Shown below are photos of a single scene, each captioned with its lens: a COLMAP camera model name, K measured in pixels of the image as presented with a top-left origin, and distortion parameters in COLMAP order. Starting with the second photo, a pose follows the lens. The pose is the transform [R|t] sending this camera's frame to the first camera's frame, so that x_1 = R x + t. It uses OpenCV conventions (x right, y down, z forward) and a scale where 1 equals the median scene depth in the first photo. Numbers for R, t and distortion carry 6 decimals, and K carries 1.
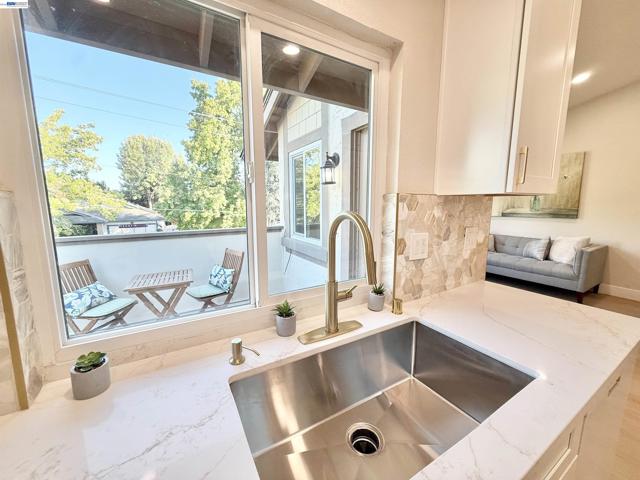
lens RADIAL K [[252.3, 0, 320.0], [0, 252.3, 238.9], [0, 0, 1]] dist [0.001070, -0.000744]
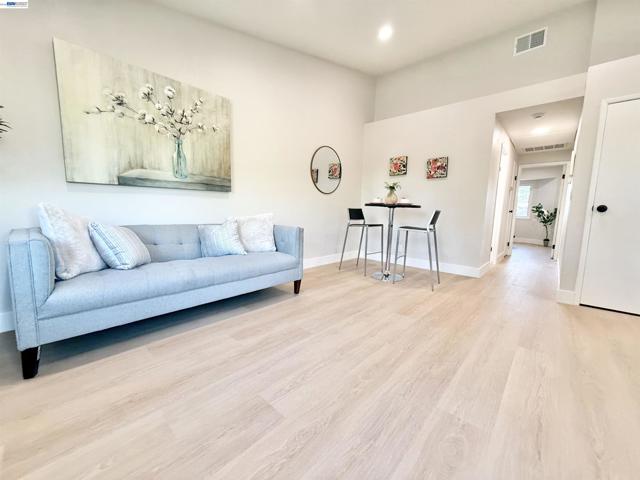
lens RADIAL K [[252.3, 0, 318.2], [0, 252.3, 239.2], [0, 0, 1]] dist [0.001070, -0.000744]
pose [[-0.272025, -0.115741, 0.955304, 0.214339], [0.112493, 0.982109, 0.151021, -0.025568], [-0.955692, 0.148547, -0.254138, 0.920632]]
